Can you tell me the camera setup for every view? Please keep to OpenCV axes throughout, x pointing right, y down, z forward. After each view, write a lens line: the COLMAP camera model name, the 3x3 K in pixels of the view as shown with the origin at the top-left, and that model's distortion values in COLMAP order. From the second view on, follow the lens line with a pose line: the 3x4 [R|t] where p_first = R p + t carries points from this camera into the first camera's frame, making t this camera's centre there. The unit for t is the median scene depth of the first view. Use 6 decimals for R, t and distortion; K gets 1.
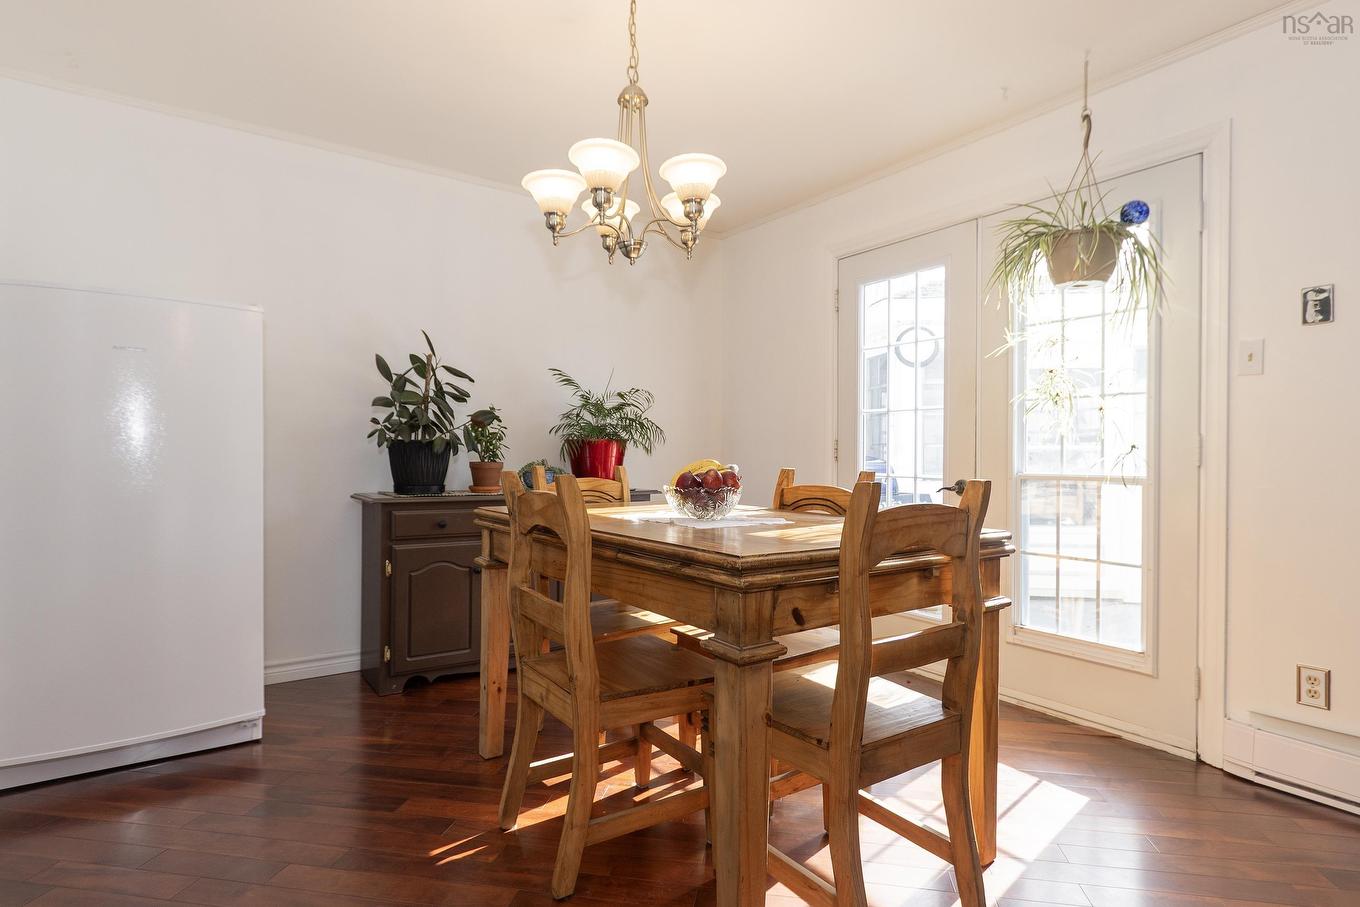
lens RADIAL K [[707.9, 0, 680.0], [0, 707.9, 453.5], [0, 0, 1]] dist [0.000357, 0.000091]
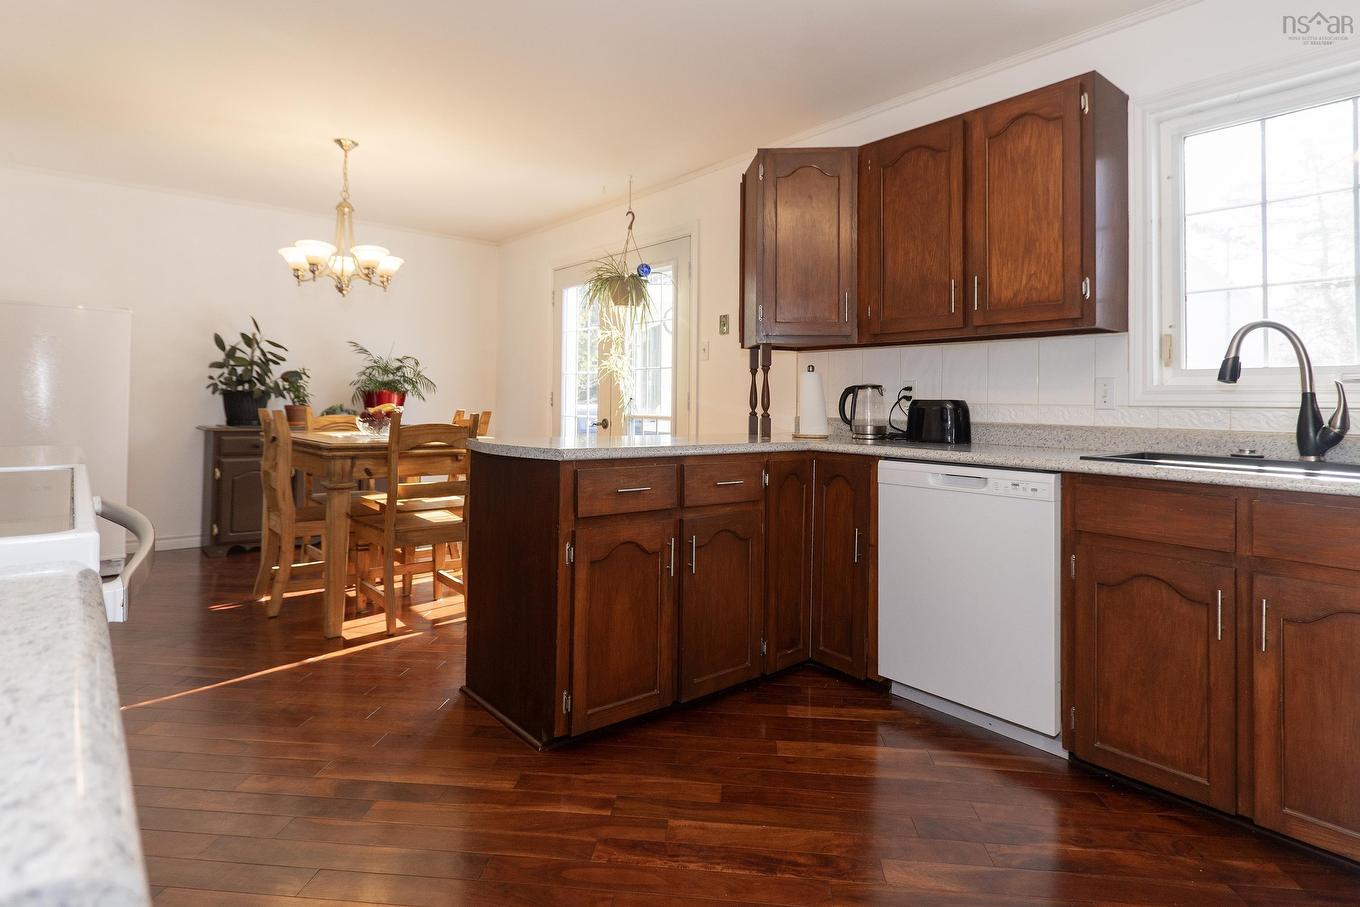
lens RADIAL K [[731.4, 0, 698.0], [0, 731.4, 383.3], [0, 0, 1]] dist [0.000827, -0.000179]
pose [[0.995074, 0.010753, 0.098549, 0.434170], [-0.008329, 0.999653, -0.024978, -0.002399], [-0.098783, 0.024034, 0.994819, -0.638050]]
